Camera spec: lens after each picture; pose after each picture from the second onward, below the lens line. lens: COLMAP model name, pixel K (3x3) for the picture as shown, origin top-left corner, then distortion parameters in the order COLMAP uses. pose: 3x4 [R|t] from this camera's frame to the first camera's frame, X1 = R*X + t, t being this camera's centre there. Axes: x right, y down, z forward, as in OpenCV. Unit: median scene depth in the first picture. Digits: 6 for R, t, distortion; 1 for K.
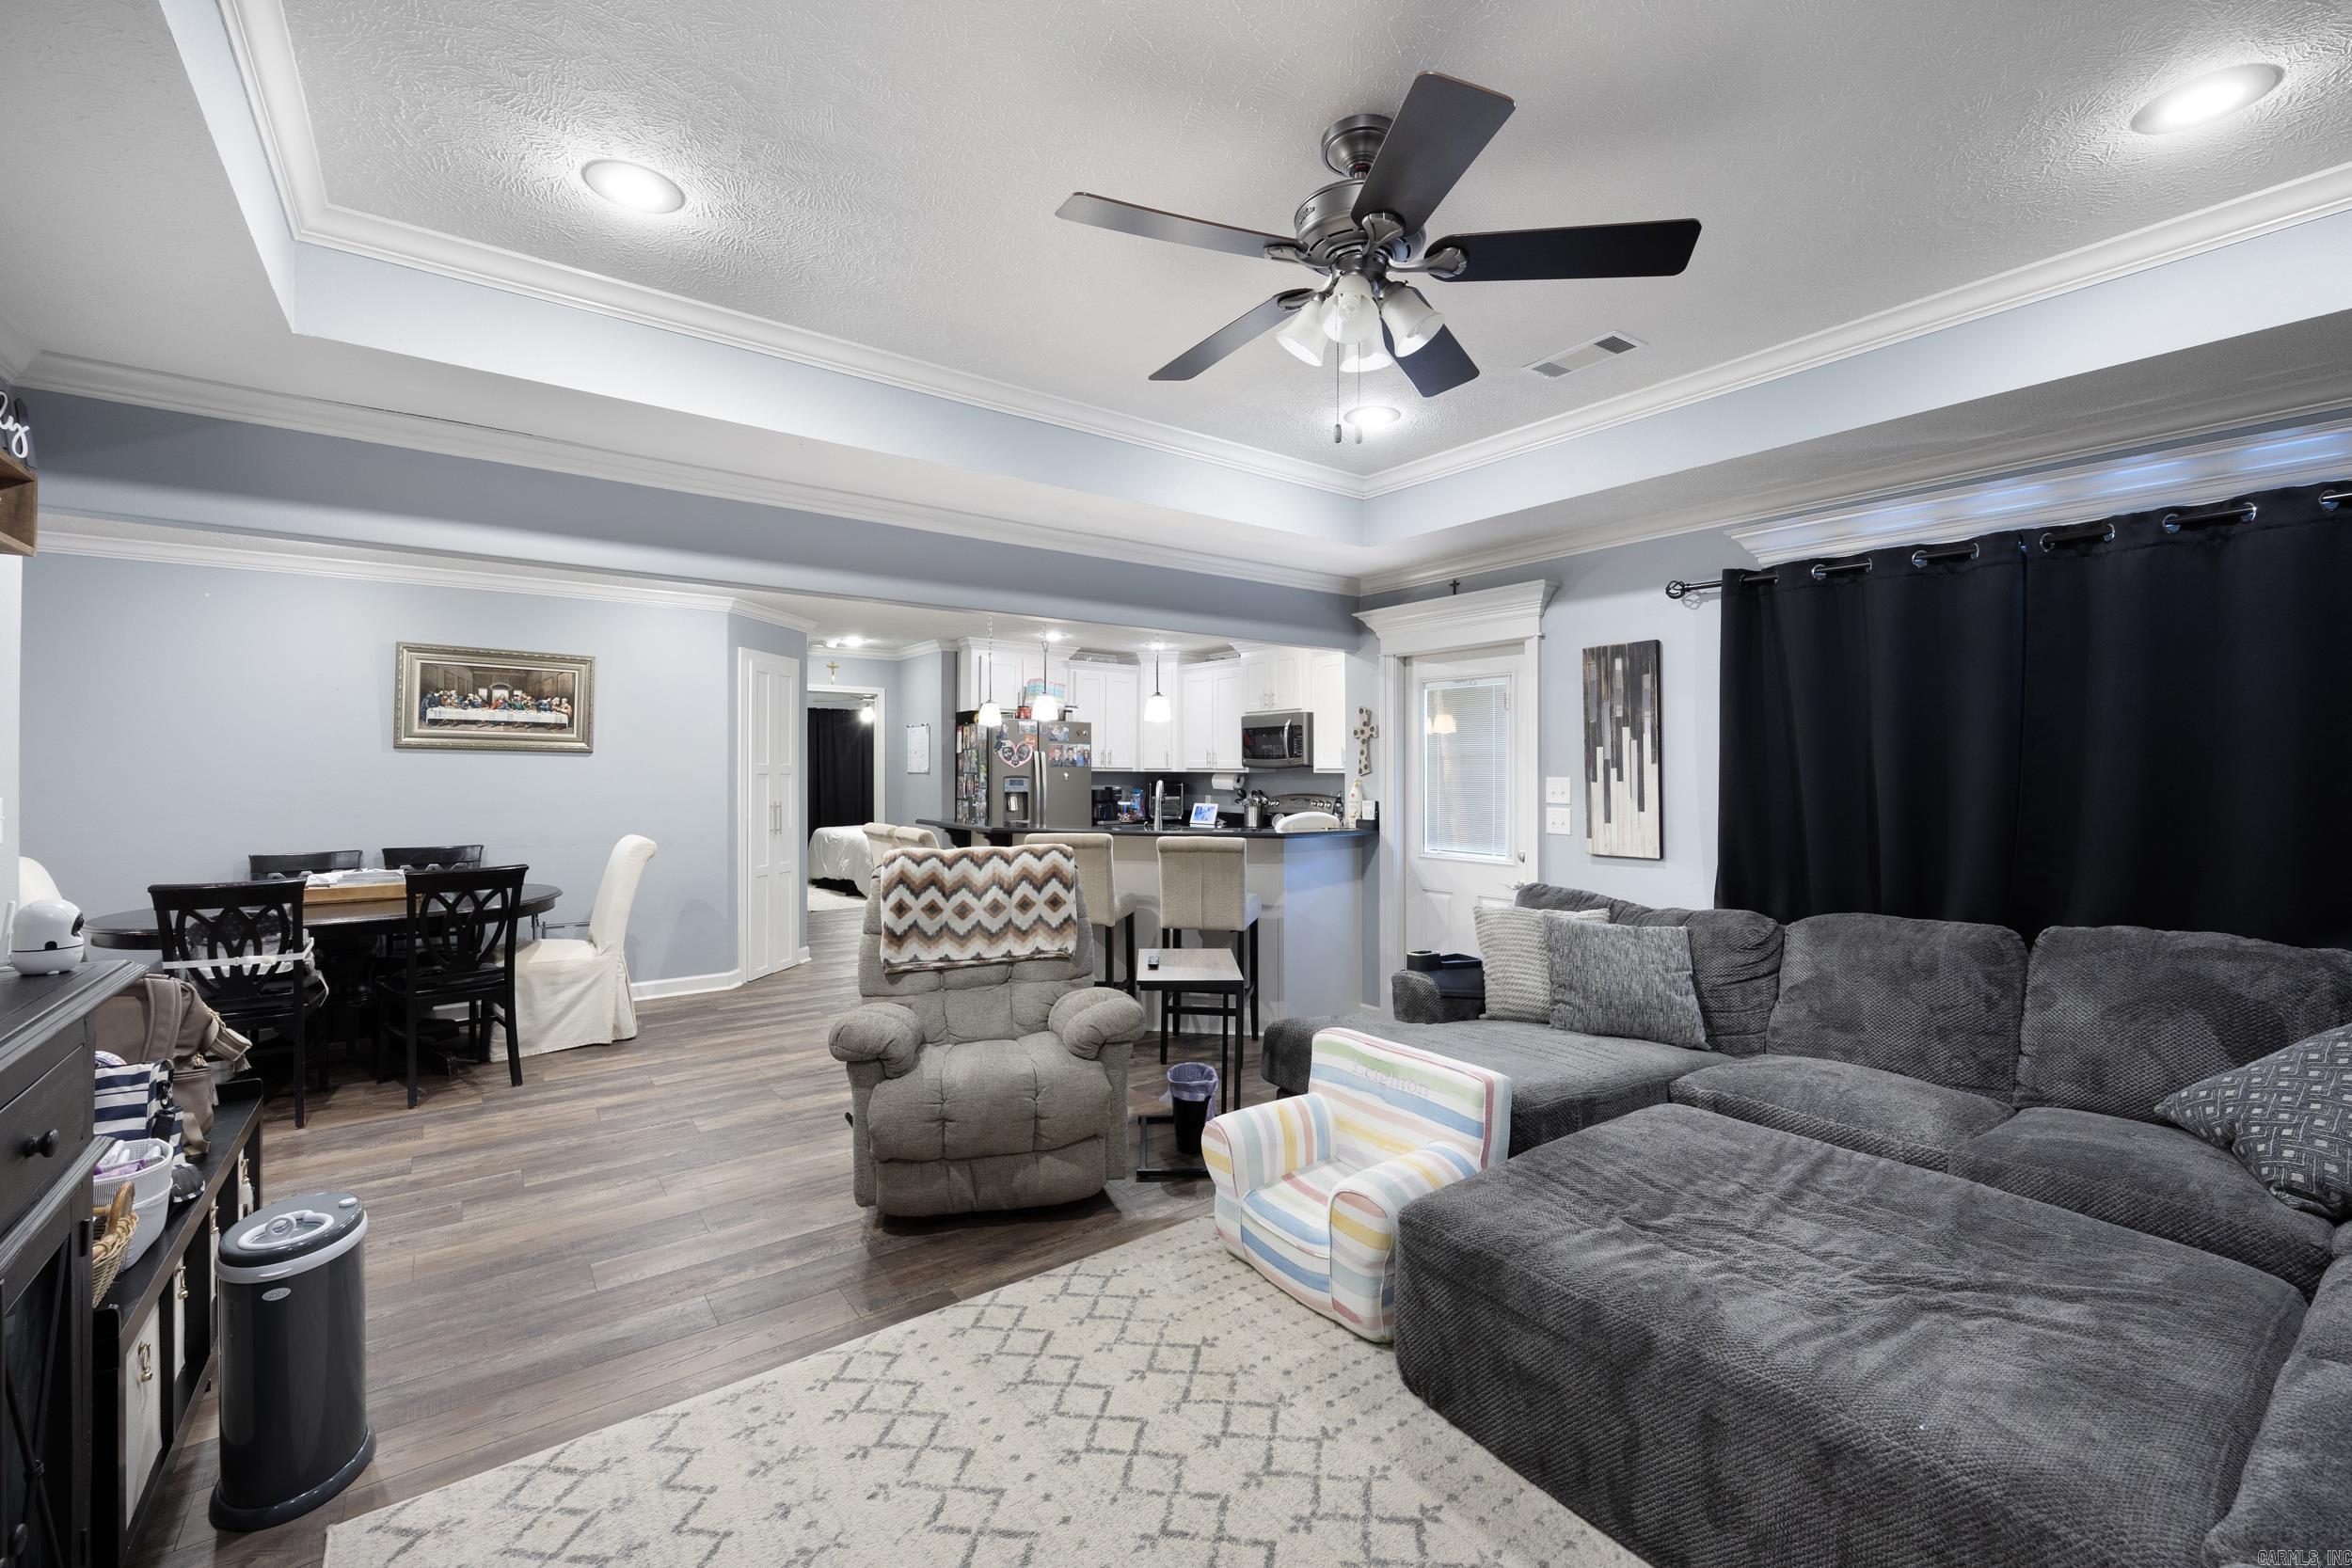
lens RADIAL K [[965.9, 0, 1178.1], [0, 965.9, 763.5], [0, 0, 1]] dist [-0.003466, -0.000944]
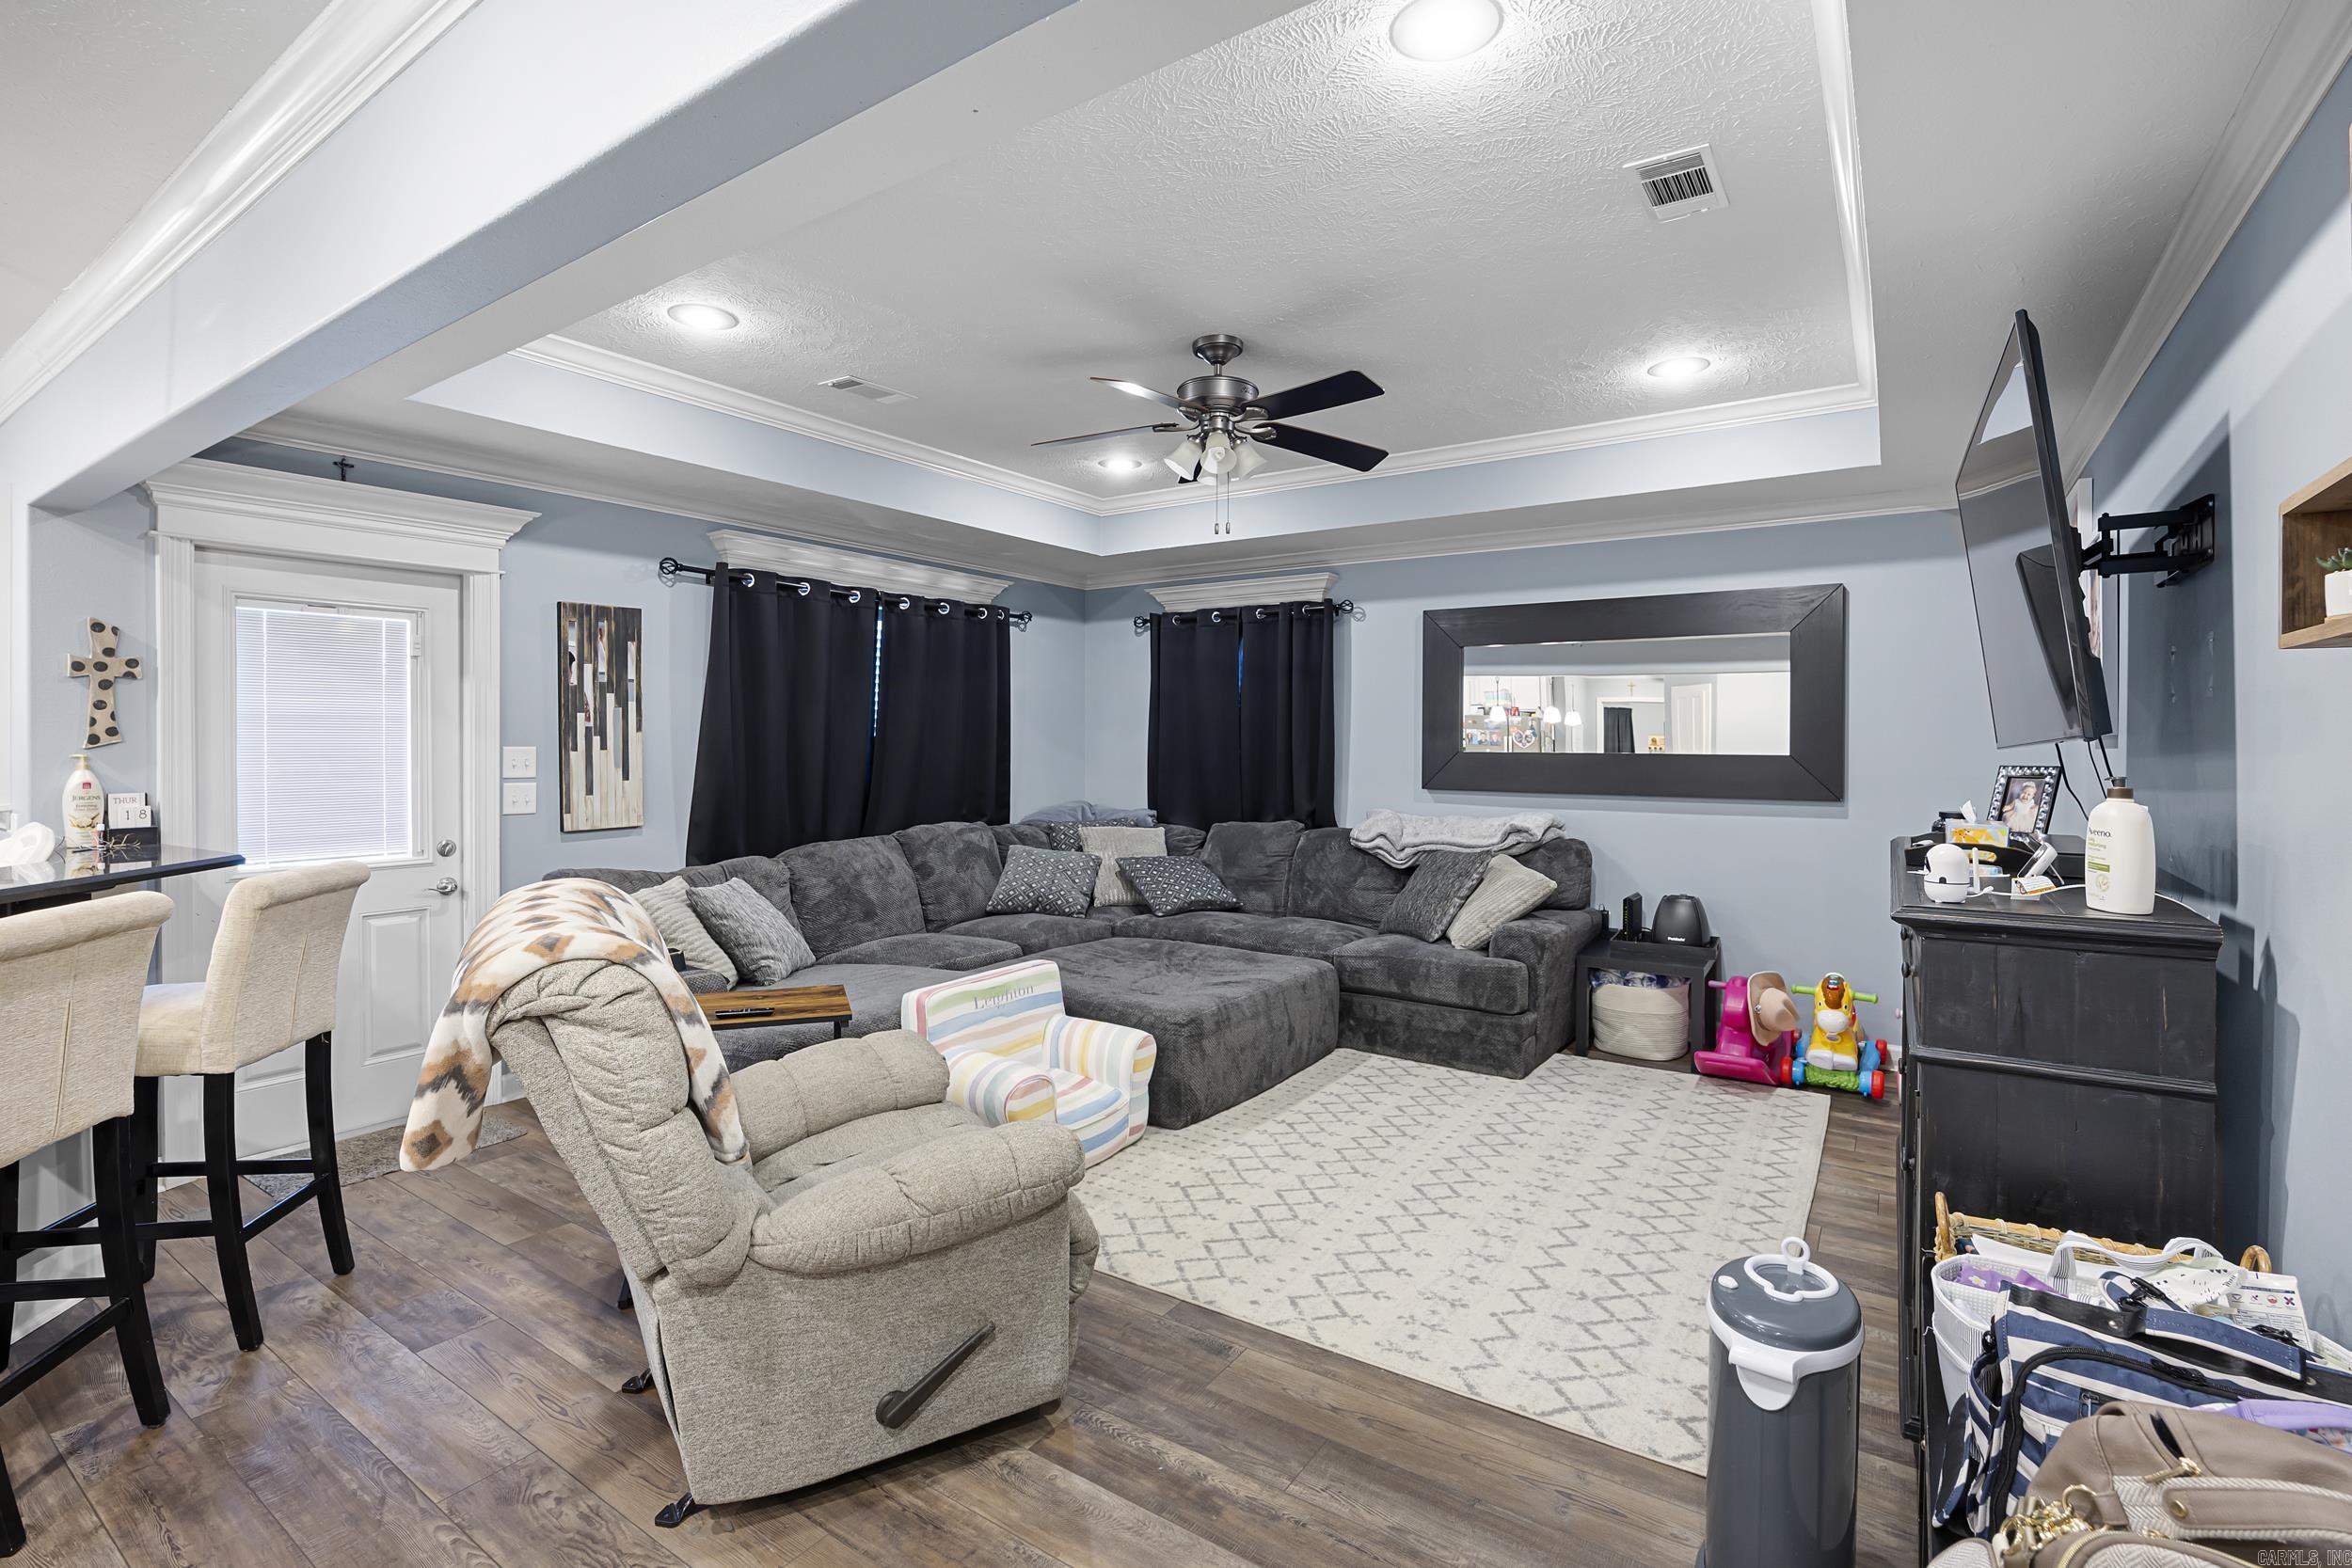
lens RADIAL K [[1081.1, 0, 1180.5], [0, 1081.1, 752.6], [0, 0, 1]] dist [-0.021801, 0.002095]
pose [[-0.334986, -0.012791, 0.942136, -0.566975], [-0.008493, 0.999908, 0.010555, 0.003823], [-0.942185, -0.004466, -0.335064, 0.635987]]
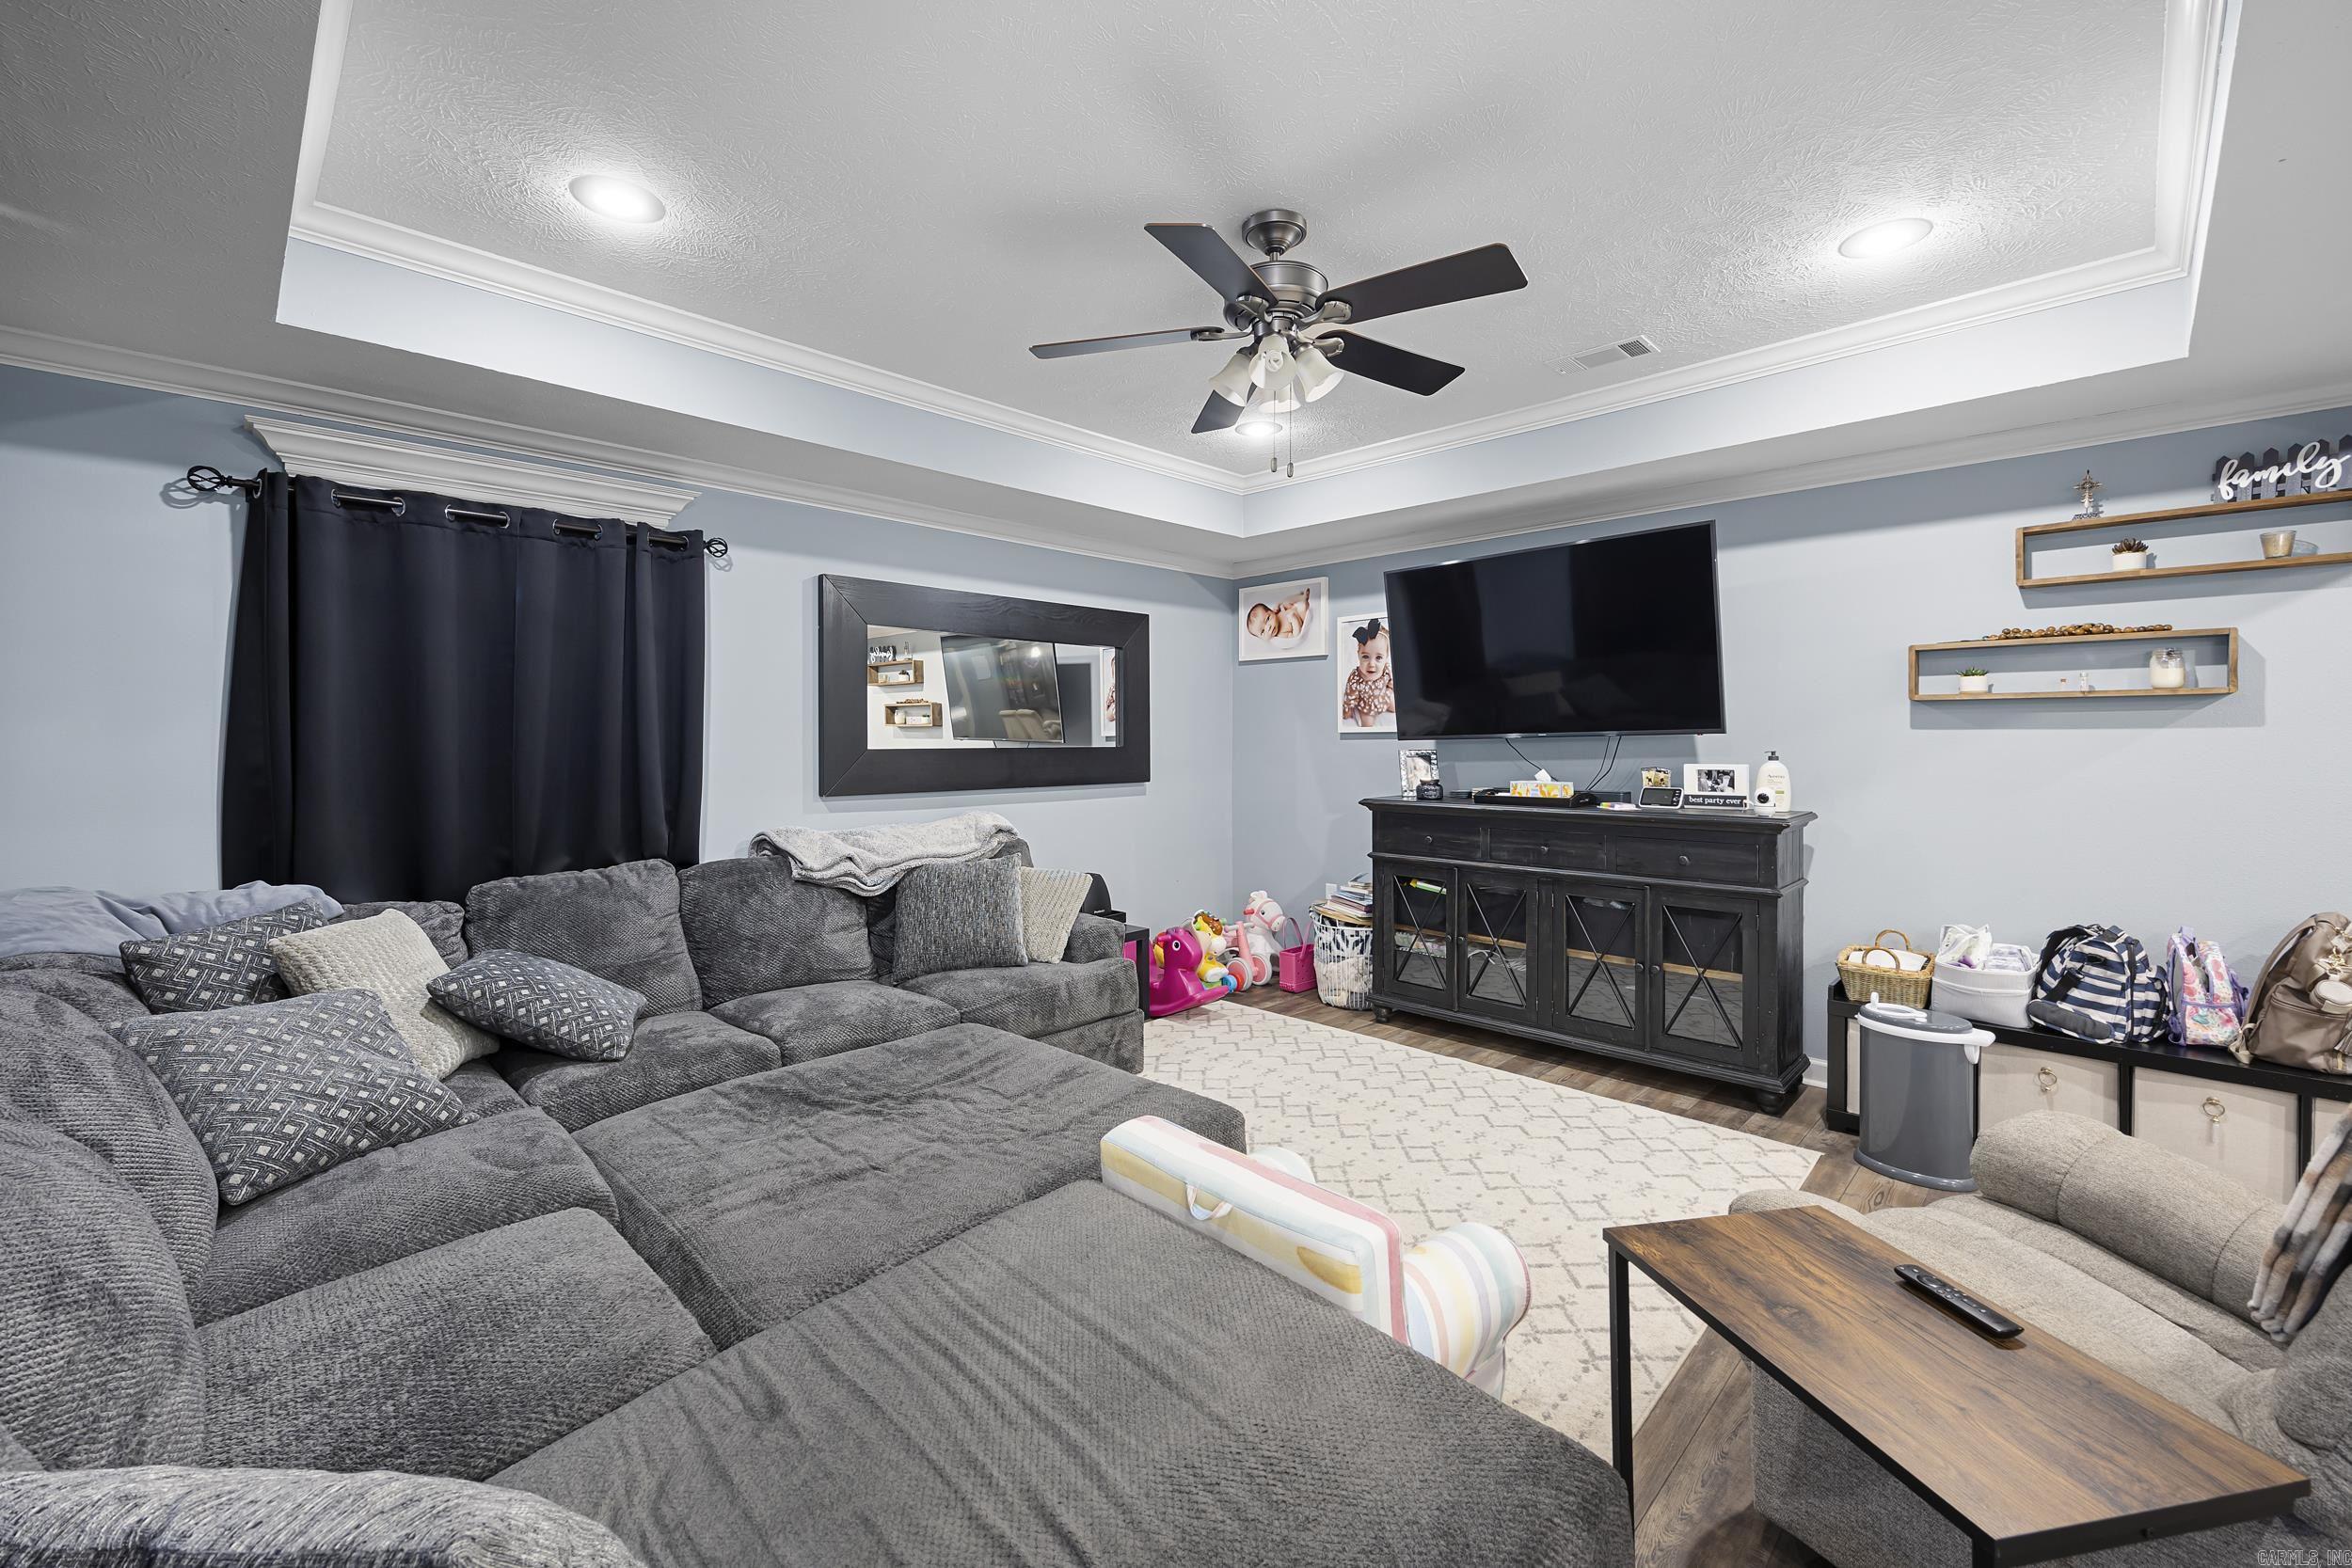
lens RADIAL K [[965.9, 0, 1177.8], [0, 965.9, 737.8], [0, 0, 1]] dist [-0.003466, -0.000944]
pose [[-0.986062, -0.001154, -0.166374, 0.202164], [-0.000594, 0.999994, -0.003416, 0.005175], [0.166377, -0.003270, -0.986057, 0.851350]]
